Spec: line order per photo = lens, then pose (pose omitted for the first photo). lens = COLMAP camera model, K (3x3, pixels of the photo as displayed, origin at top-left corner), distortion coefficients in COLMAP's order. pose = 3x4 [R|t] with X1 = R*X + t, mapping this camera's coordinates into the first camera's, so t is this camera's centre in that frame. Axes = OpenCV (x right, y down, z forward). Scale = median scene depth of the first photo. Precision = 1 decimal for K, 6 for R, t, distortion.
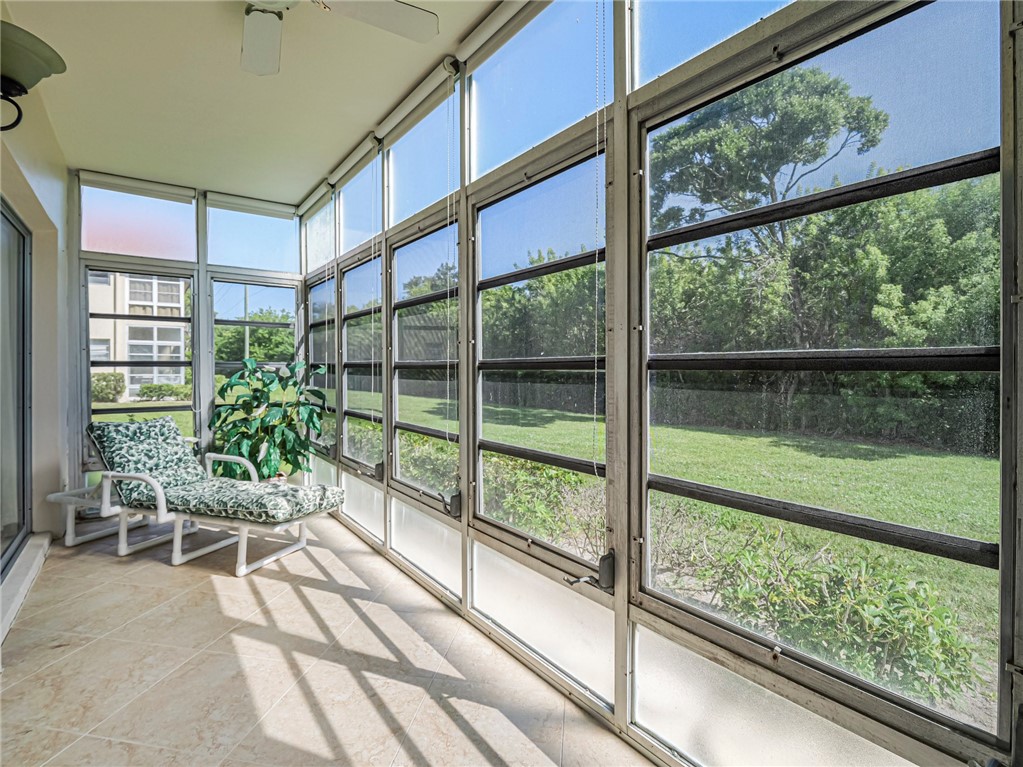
lens RADIAL K [[497.1, 0, 516.0], [0, 497.1, 369.9], [0, 0, 1]] dist [-0.014142, 0.000872]
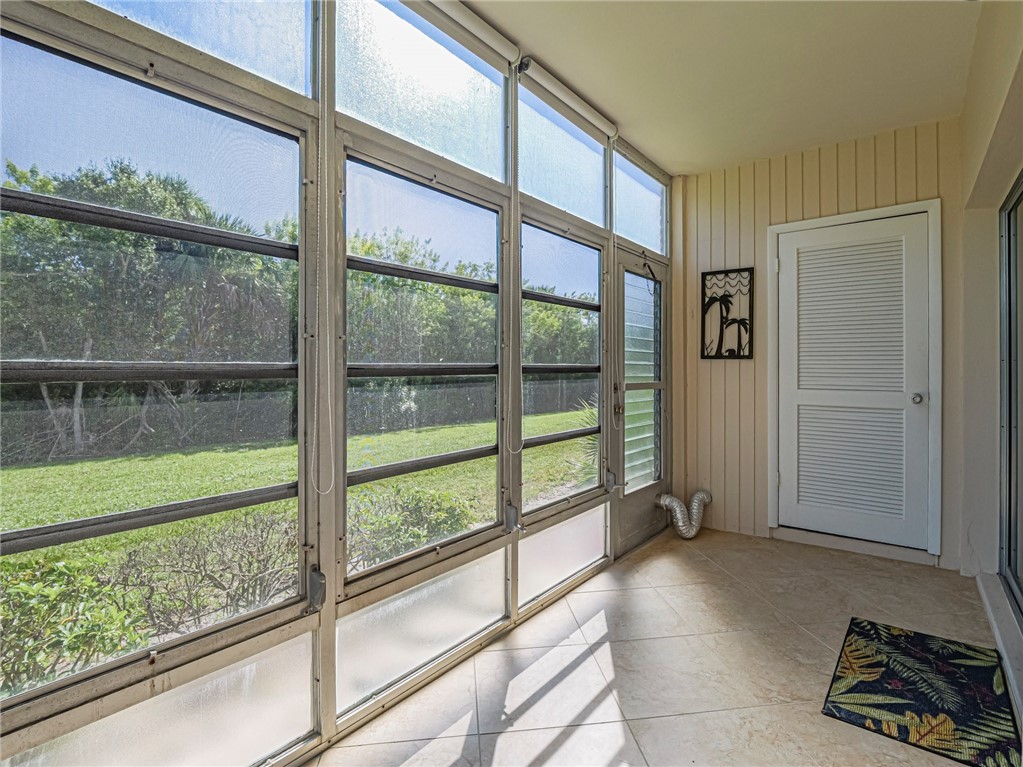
lens RADIAL K [[497.1, 0, 516.0], [0, 497.1, 369.9], [0, 0, 1]] dist [-0.014142, 0.000872]
pose [[-0.243970, 0.001483, 0.969782, -1.074862], [0.007809, 0.999969, 0.000435, -0.011649], [-0.969751, 0.007679, -0.243974, 1.204148]]
